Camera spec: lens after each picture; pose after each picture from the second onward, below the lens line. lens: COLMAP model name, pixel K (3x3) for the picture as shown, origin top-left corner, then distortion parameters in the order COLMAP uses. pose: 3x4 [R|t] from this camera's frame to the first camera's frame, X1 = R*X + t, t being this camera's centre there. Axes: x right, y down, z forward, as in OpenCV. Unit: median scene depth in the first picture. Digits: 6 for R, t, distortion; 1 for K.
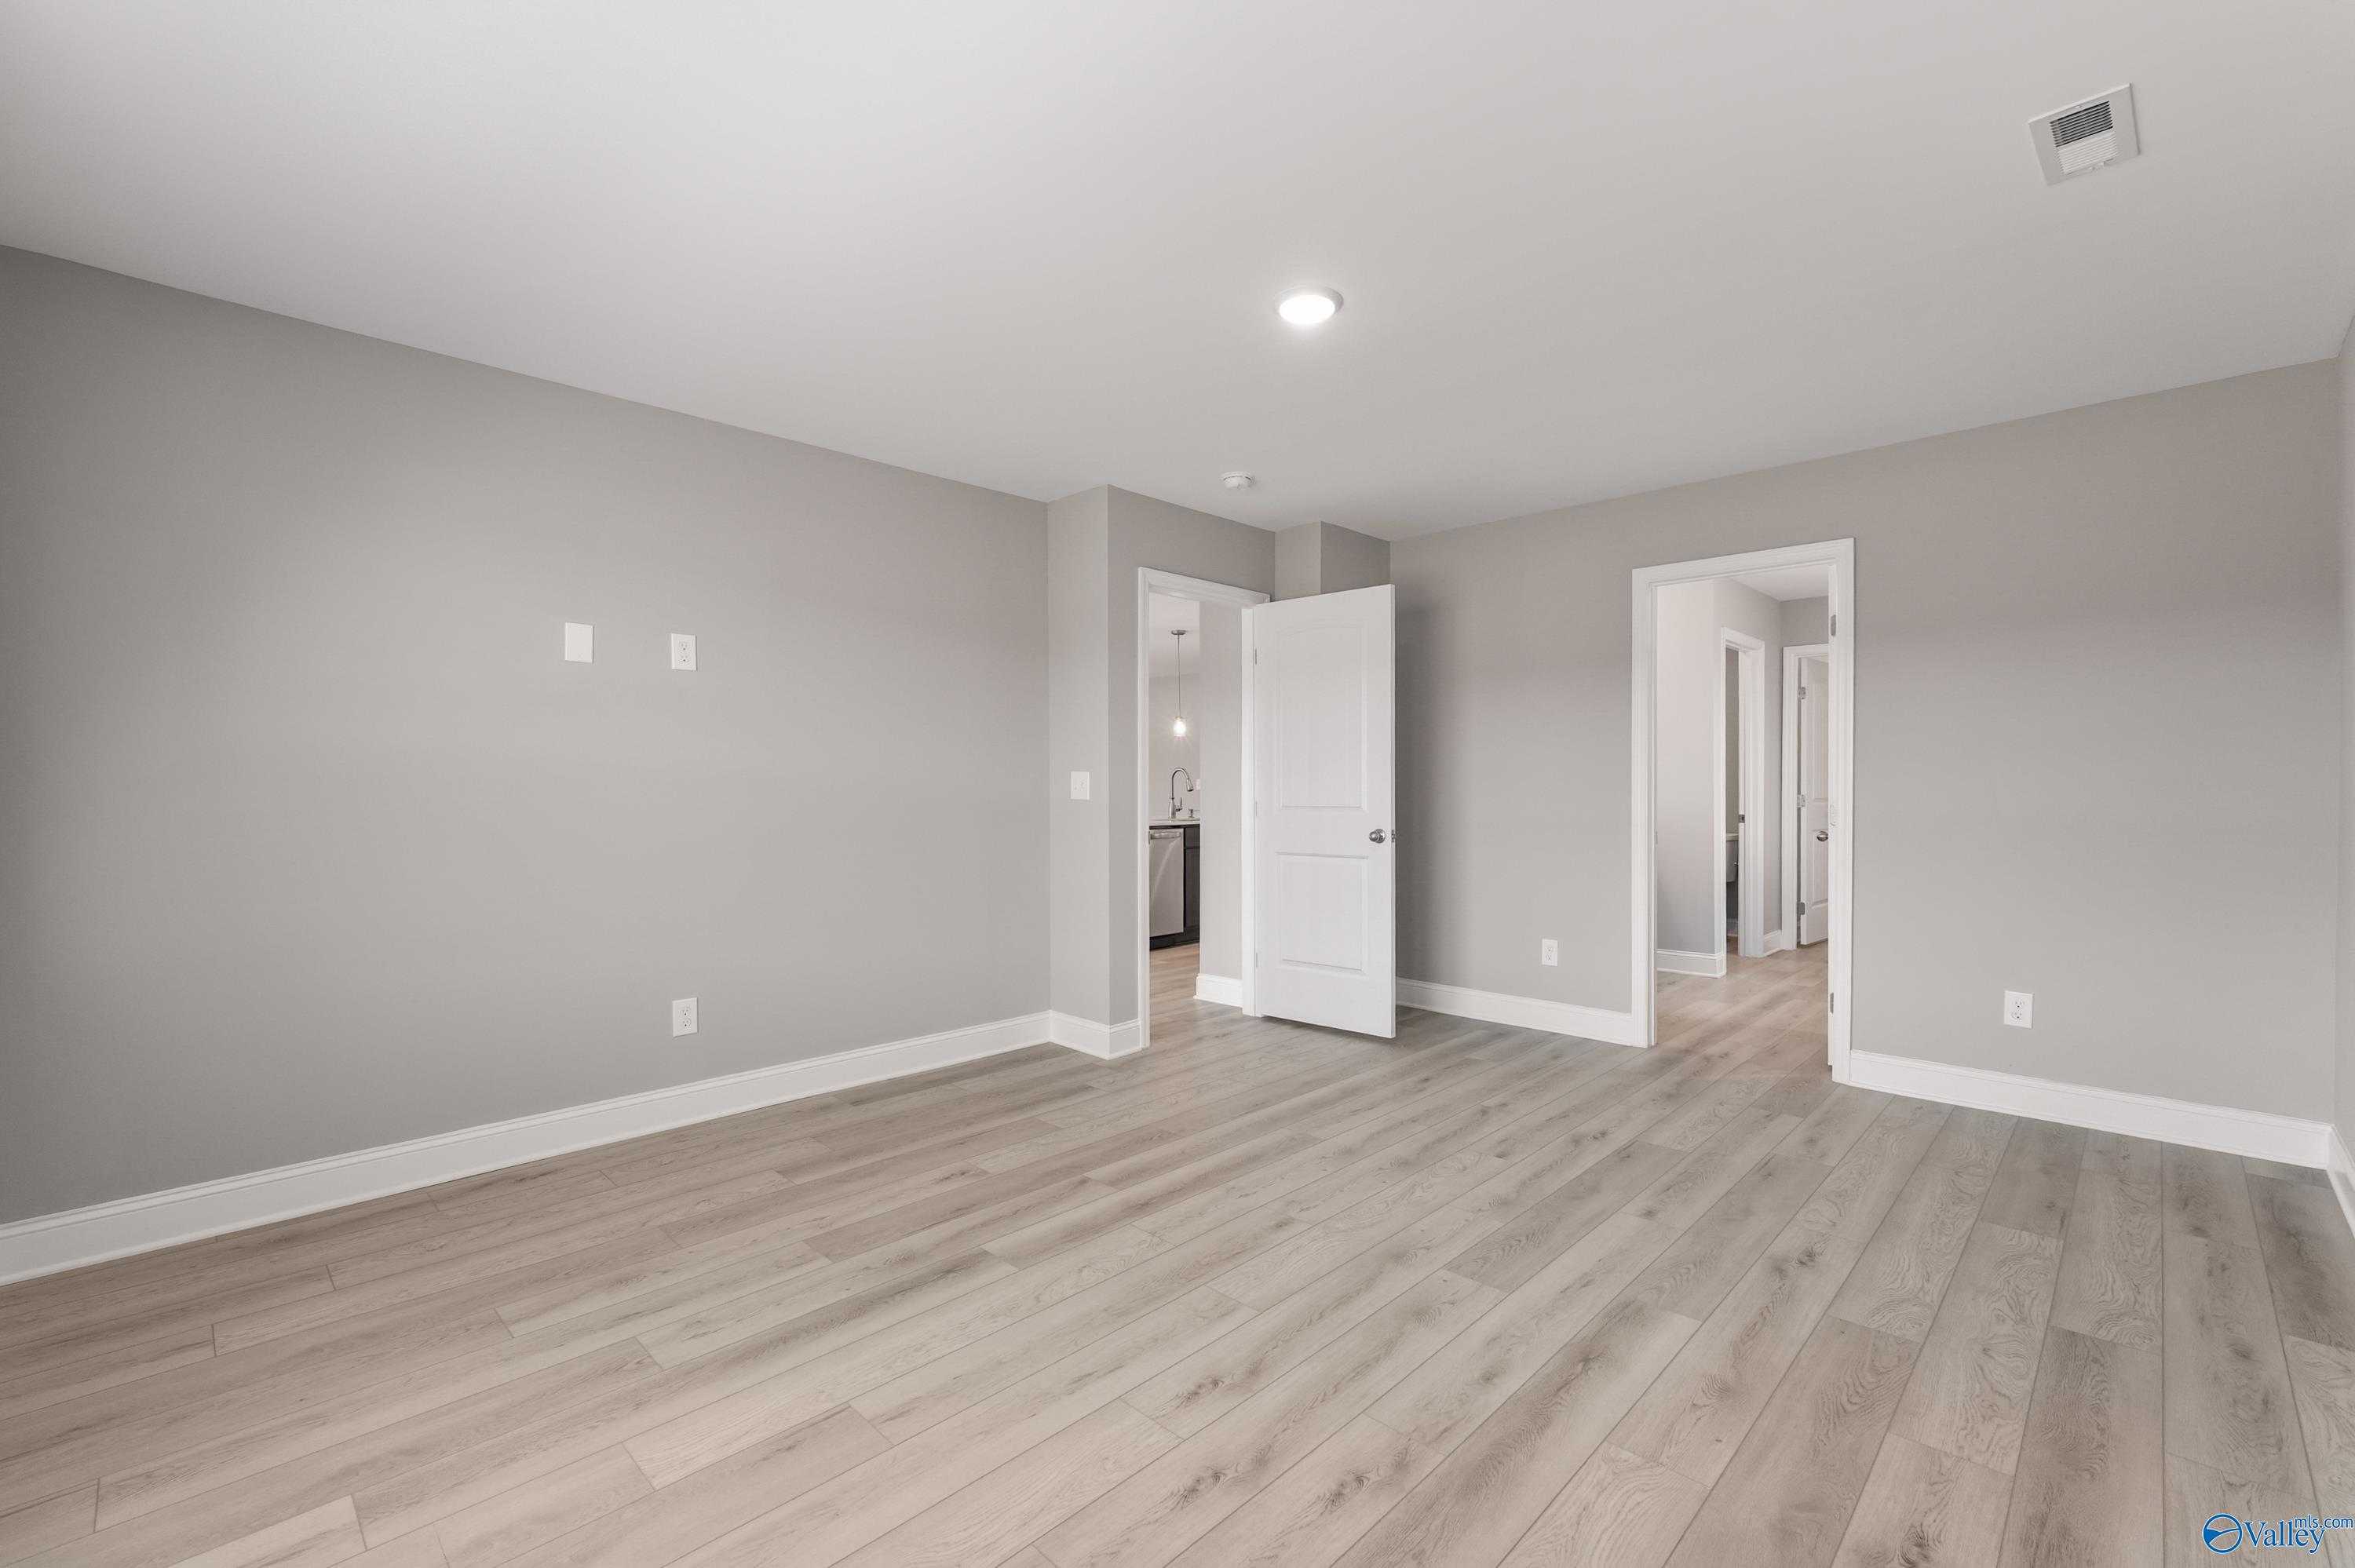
lens RADIAL K [[992.3, 0, 1193.0], [0, 992.3, 793.0], [0, 0, 1]] dist [-0.001815, -0.000992]
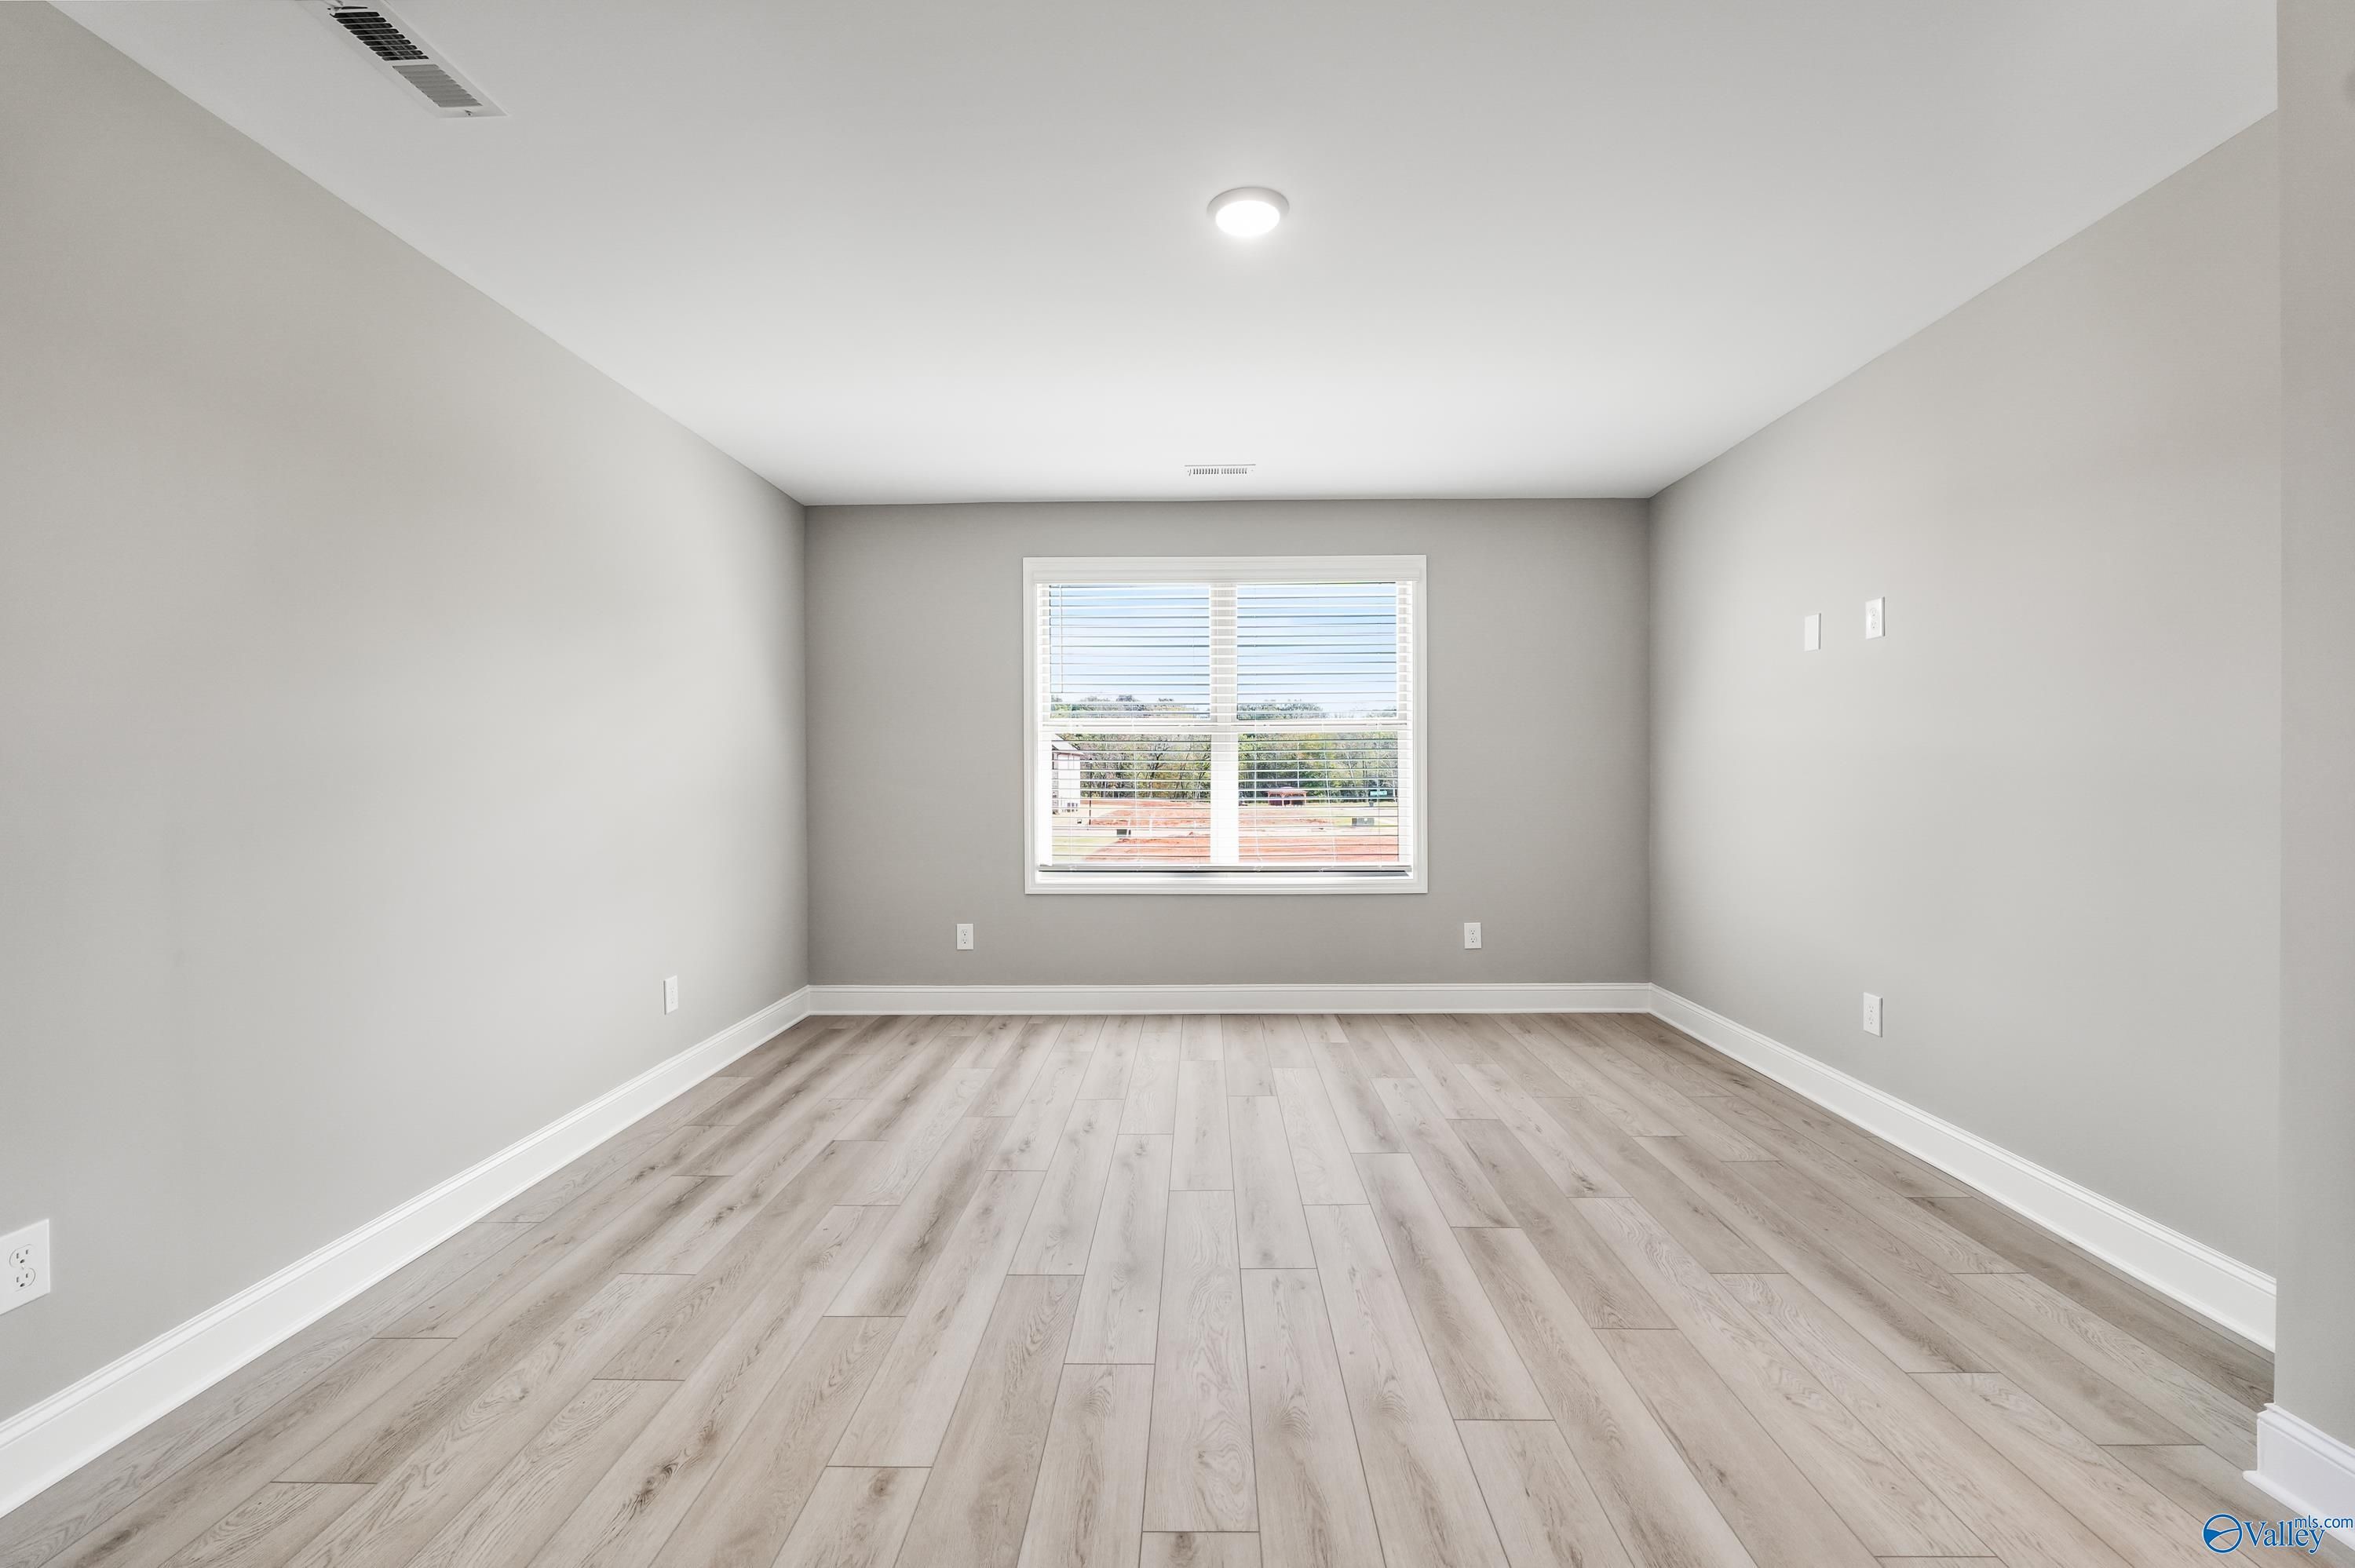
lens RADIAL K [[992.3, 0, 1190.8], [0, 992.3, 775.8], [0, 0, 1]] dist [-0.001815, -0.000992]
pose [[-0.727040, 0.009918, -0.686523, 0.738973], [0.002328, 0.999926, 0.011981, -0.010464], [0.686591, 0.007112, -0.727009, 1.576604]]
